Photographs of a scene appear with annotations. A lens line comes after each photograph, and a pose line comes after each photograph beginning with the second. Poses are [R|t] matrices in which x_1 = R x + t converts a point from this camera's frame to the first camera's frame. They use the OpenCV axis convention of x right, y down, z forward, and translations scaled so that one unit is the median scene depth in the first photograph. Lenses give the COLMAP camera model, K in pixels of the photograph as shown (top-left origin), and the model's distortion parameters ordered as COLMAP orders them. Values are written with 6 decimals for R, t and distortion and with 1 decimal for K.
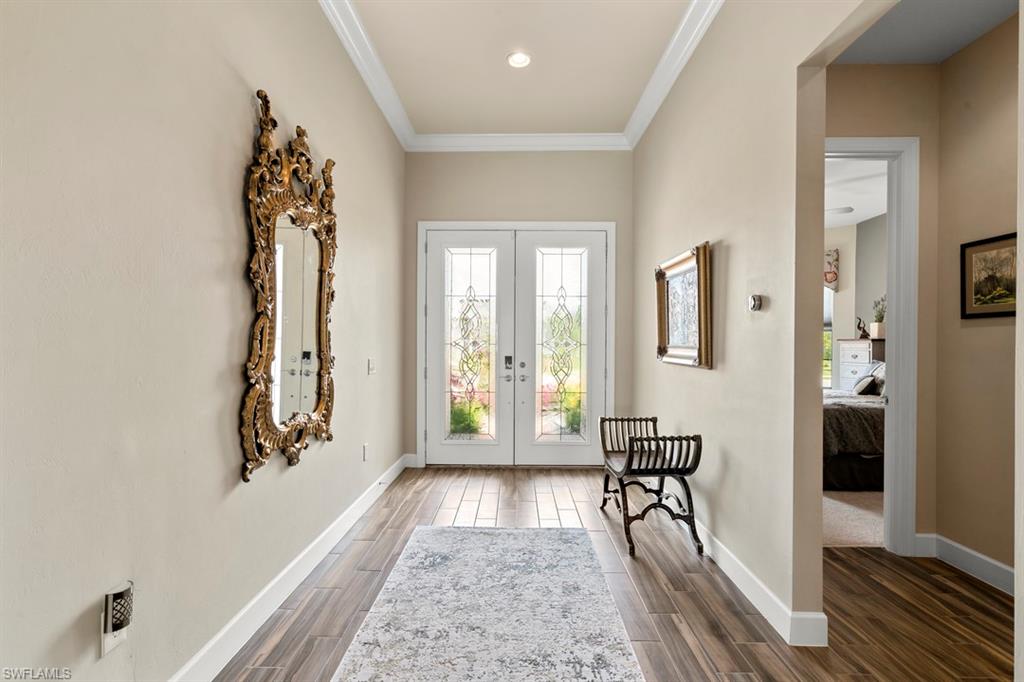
lens RADIAL K [[463.8, 0, 512.0], [0, 463.8, 341.0], [0, 0, 1]] dist [-0.001127, 0.000086]
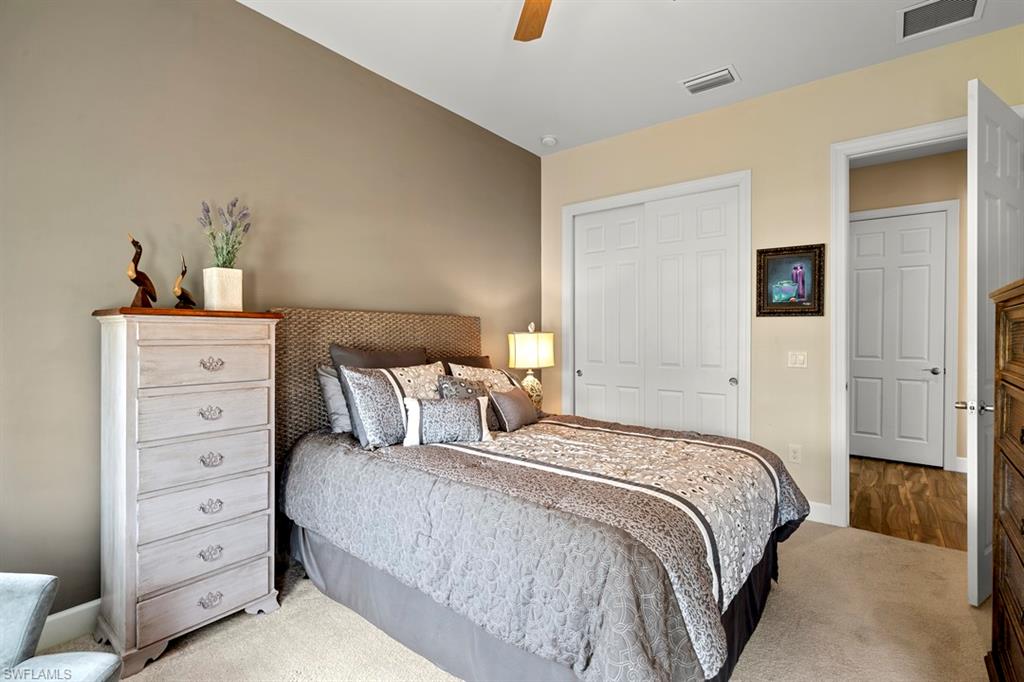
lens RADIAL K [[463.8, 0, 512.0], [0, 463.8, 341.0], [0, 0, 1]] dist [-0.001127, 0.000086]
pose [[-0.772800, -0.013981, 0.634495, 0.732855], [-0.008972, 0.999898, 0.011105, 0.021029], [-0.634586, 0.002890, -0.772847, 2.304455]]
